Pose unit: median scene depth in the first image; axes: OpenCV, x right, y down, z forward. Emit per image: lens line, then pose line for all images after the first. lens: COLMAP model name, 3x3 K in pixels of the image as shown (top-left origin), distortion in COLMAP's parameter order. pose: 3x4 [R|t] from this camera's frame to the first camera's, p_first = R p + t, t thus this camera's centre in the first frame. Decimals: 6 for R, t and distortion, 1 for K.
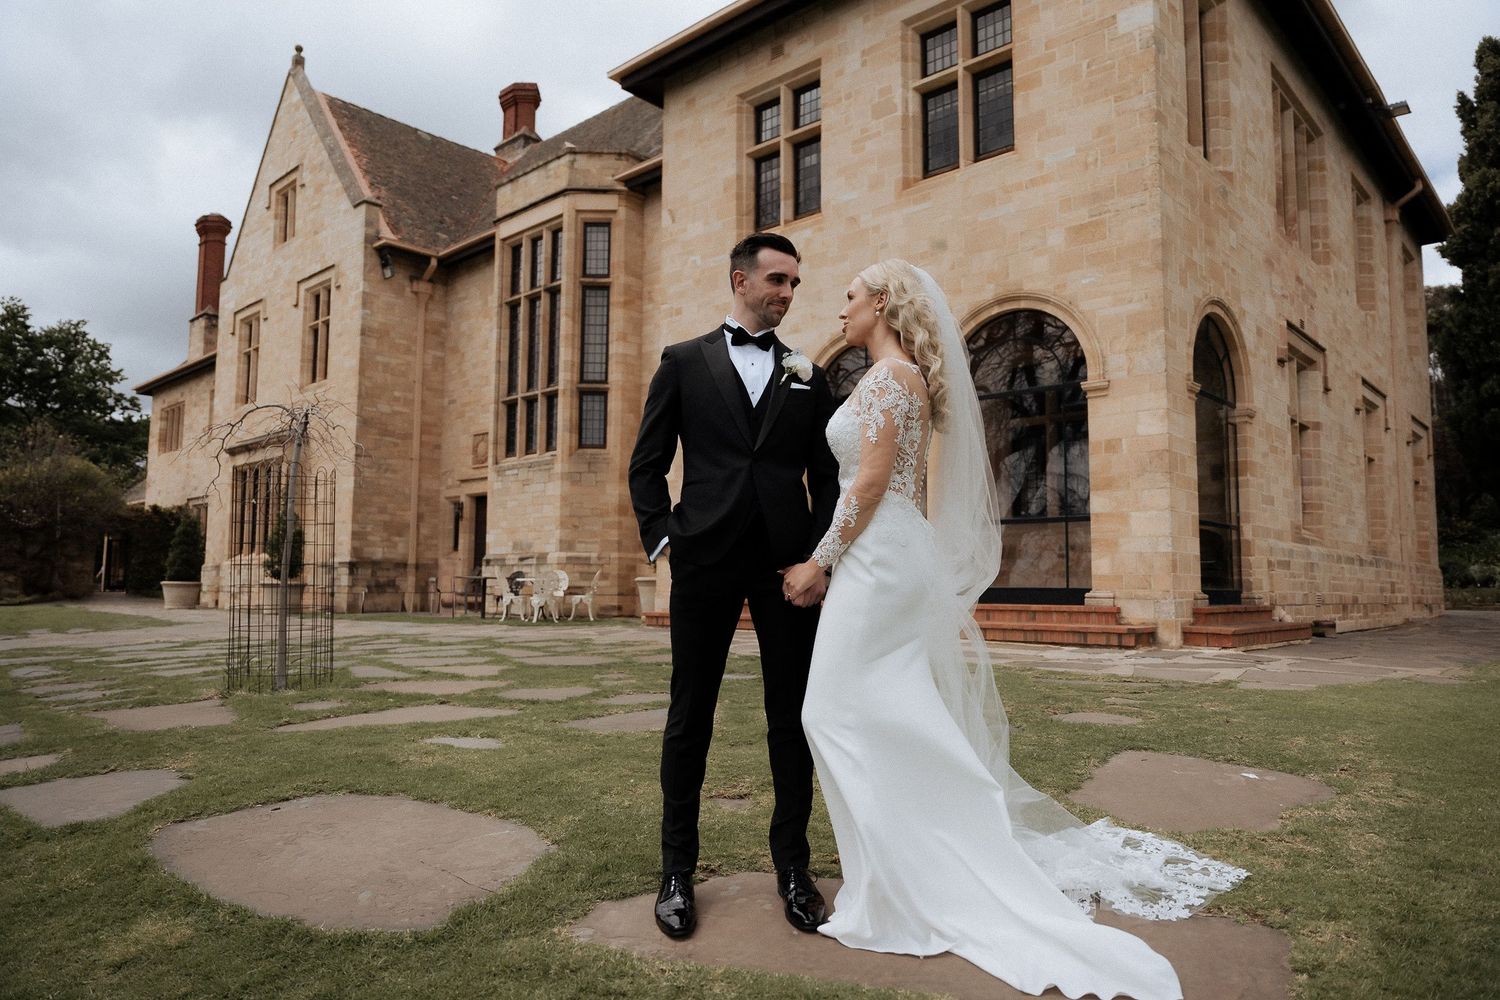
lens RADIAL K [[985.1, 0, 750.0], [0, 985.1, 500.0], [0, 0, 1]] dist [-0.023579, -0.001683]
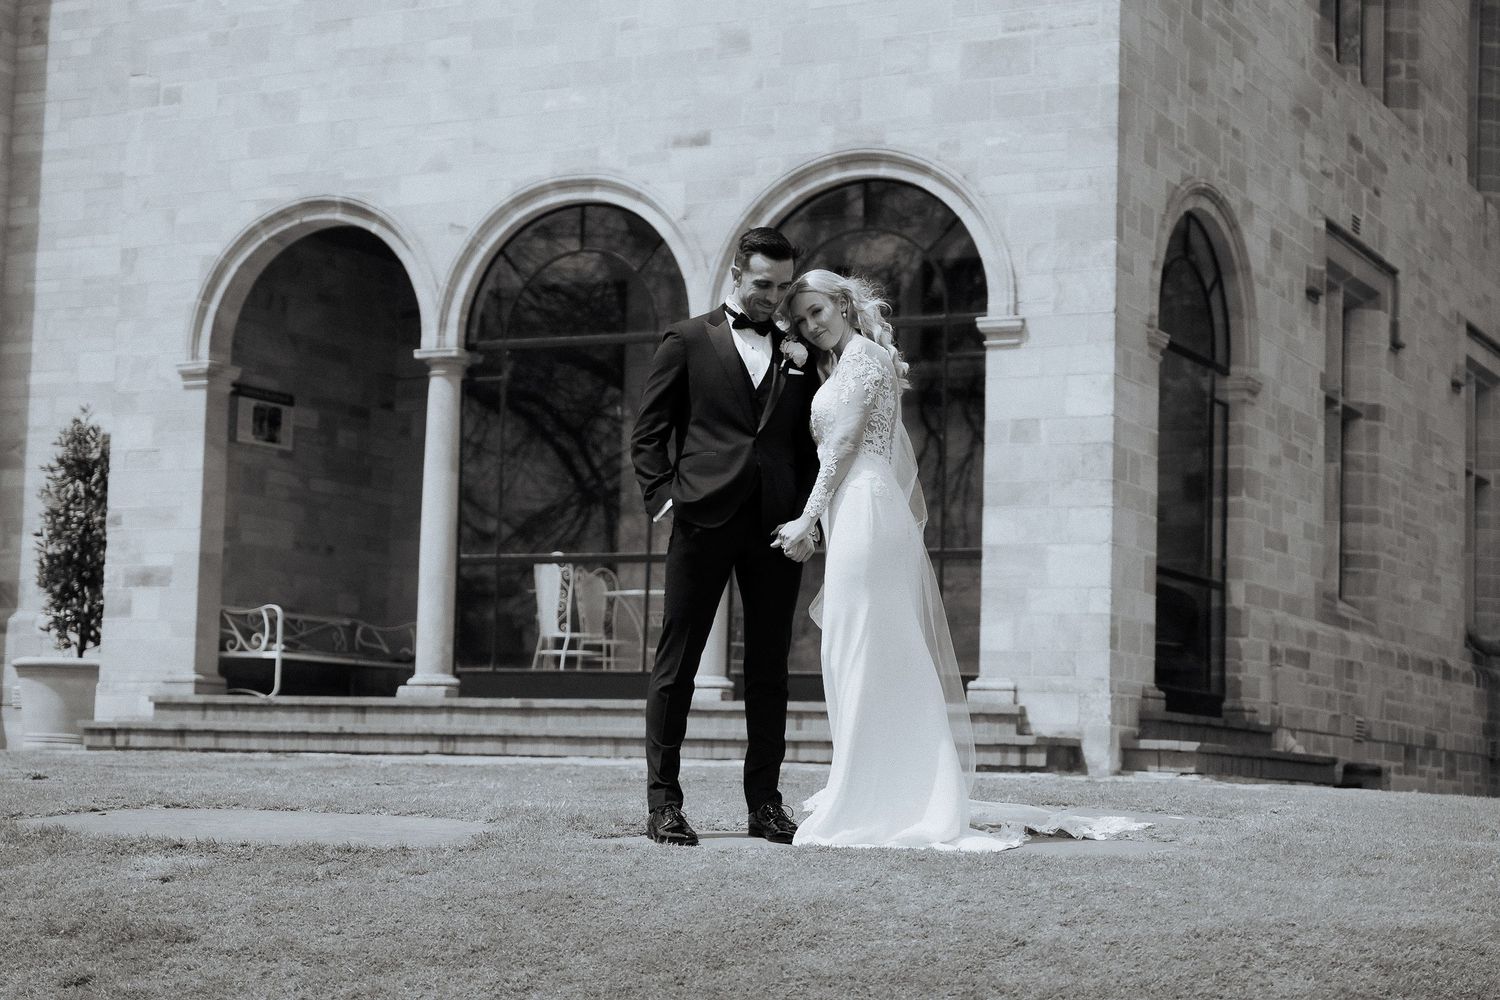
lens RADIAL K [[2775.2, 0, 750.0], [0, 2775.2, 500.0], [0, 0, 1]] dist [0.020727, 0.089085]
pose [[0.961946, 0.049253, 0.268764, -0.181066], [-0.045891, 0.998770, -0.018778, 0.019197], [-0.269359, 0.005730, 0.963023, -0.431118]]
